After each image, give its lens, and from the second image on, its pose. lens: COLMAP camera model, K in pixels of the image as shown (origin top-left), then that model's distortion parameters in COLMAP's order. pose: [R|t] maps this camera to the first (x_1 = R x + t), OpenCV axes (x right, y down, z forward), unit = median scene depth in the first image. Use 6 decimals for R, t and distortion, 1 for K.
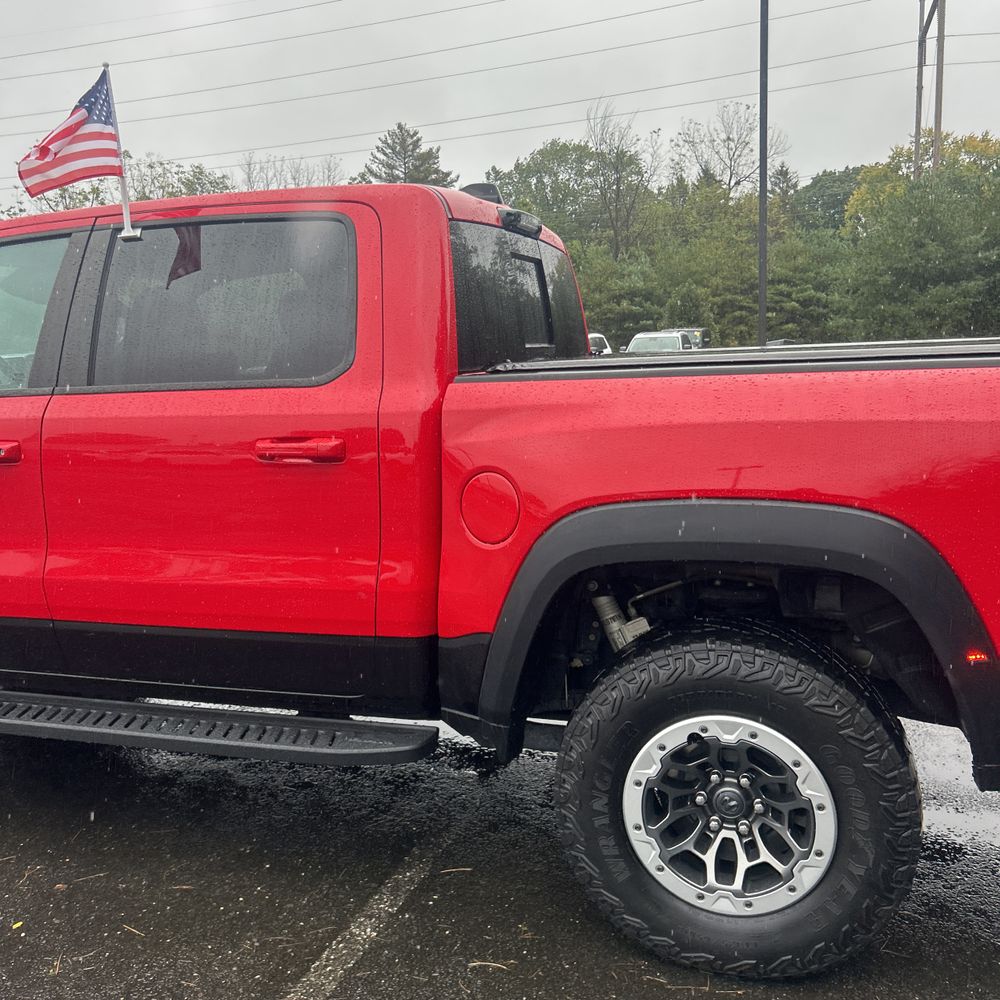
lens RADIAL K [[1018.0, 0, 503.9], [0, 1018.0, 510.5], [0, 0, 1]] dist [0.051604, -0.029148]
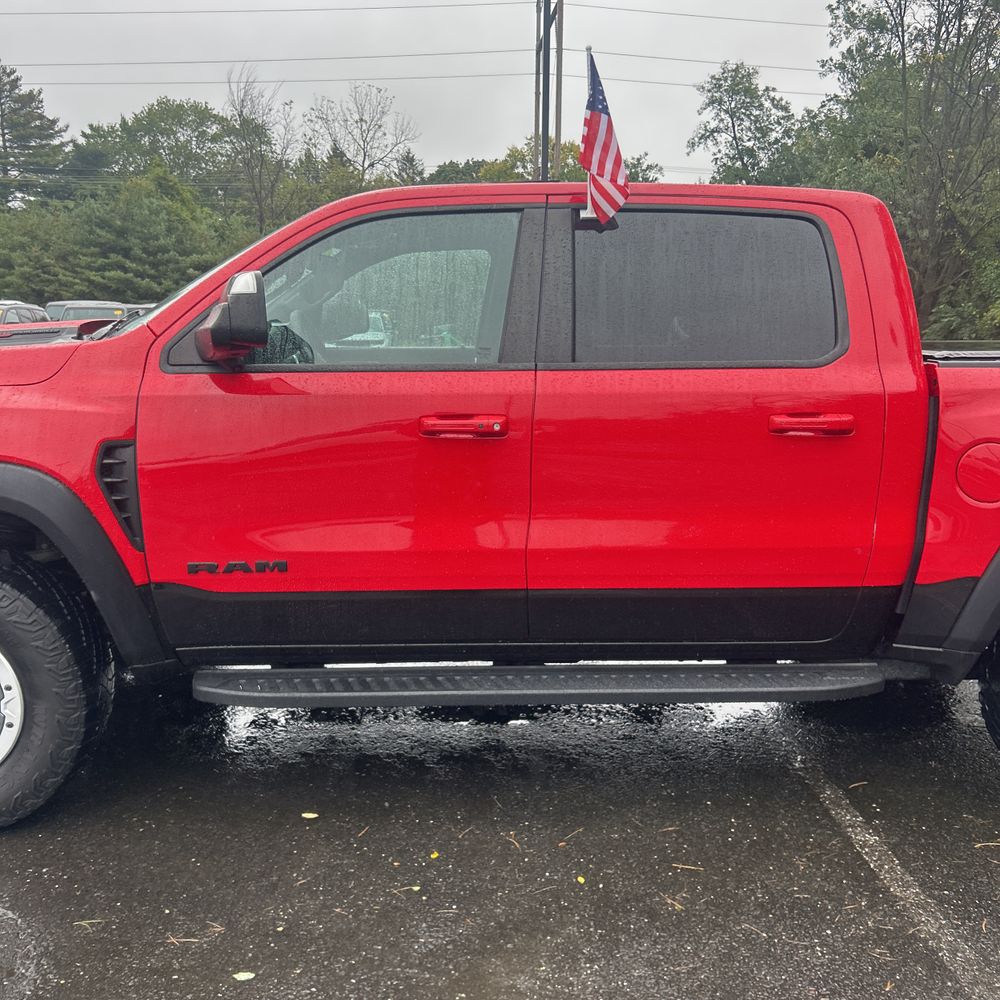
lens RADIAL K [[1013.1, 0, 501.3], [0, 1013.1, 525.9], [0, 0, 1]] dist [0.023284, -0.002456]
pose [[0.928915, -0.035115, 0.368624, -0.072911], [0.021384, 0.998919, 0.041270, -0.000093], [-0.369675, -0.030454, 0.928662, 0.006795]]
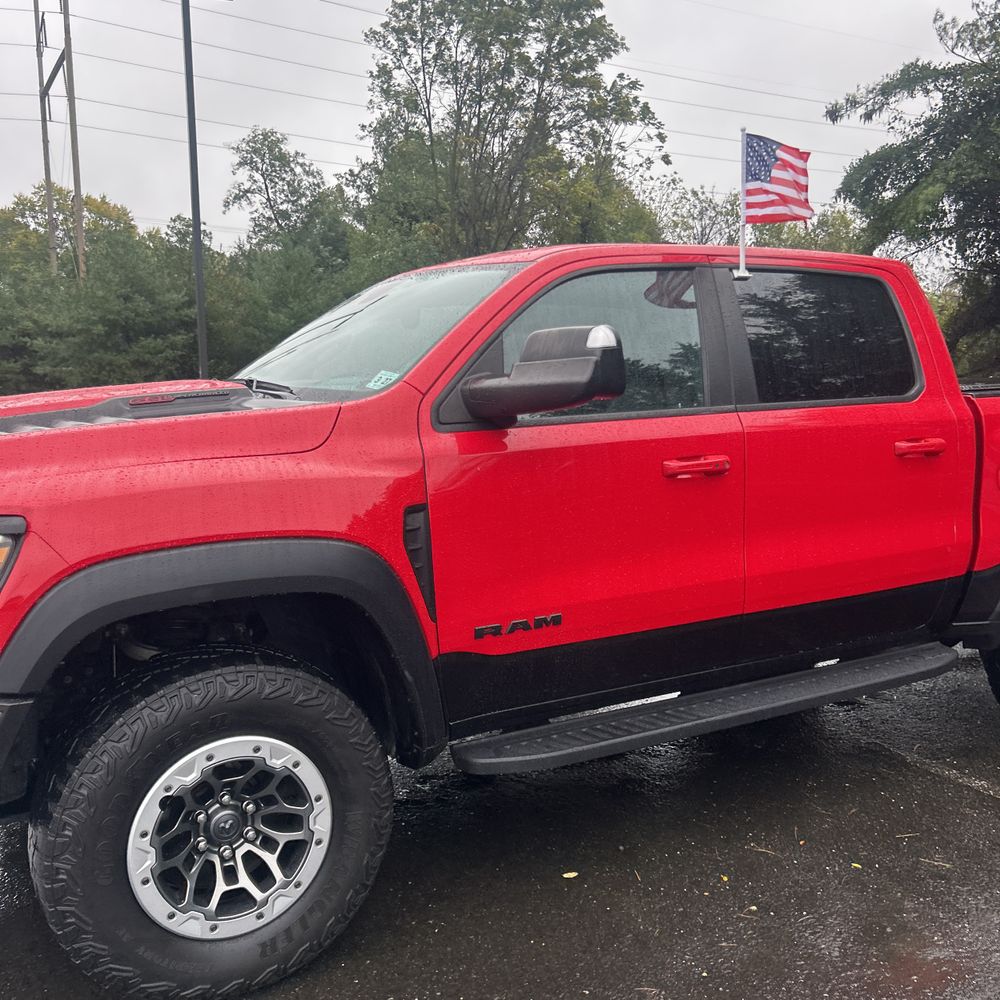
lens RADIAL K [[1018.0, 0, 503.9], [0, 1018.0, 510.5], [0, 0, 1]] dist [0.051604, -0.029148]
pose [[0.669300, -0.080607, 0.738607, -0.123652], [0.116164, 0.993225, 0.003130, -0.003361], [-0.733855, 0.083704, 0.674129, 0.038205]]
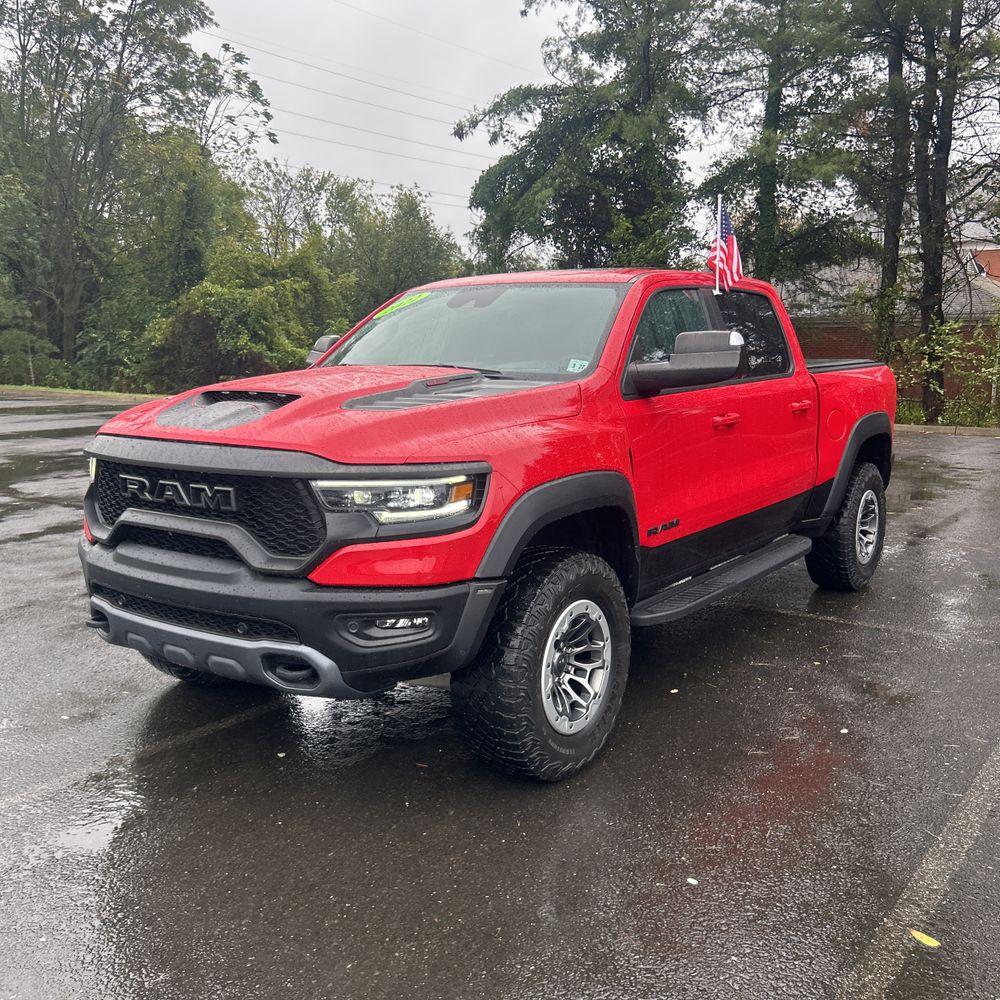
lens RADIAL K [[1018.0, 0, 503.9], [0, 1018.0, 510.5], [0, 0, 1]] dist [0.051604, -0.029148]
pose [[0.300371, -0.132625, 0.944557, -0.188294], [0.155808, 0.983807, 0.088589, -0.010056], [-0.941011, 0.120560, 0.316171, 0.072476]]
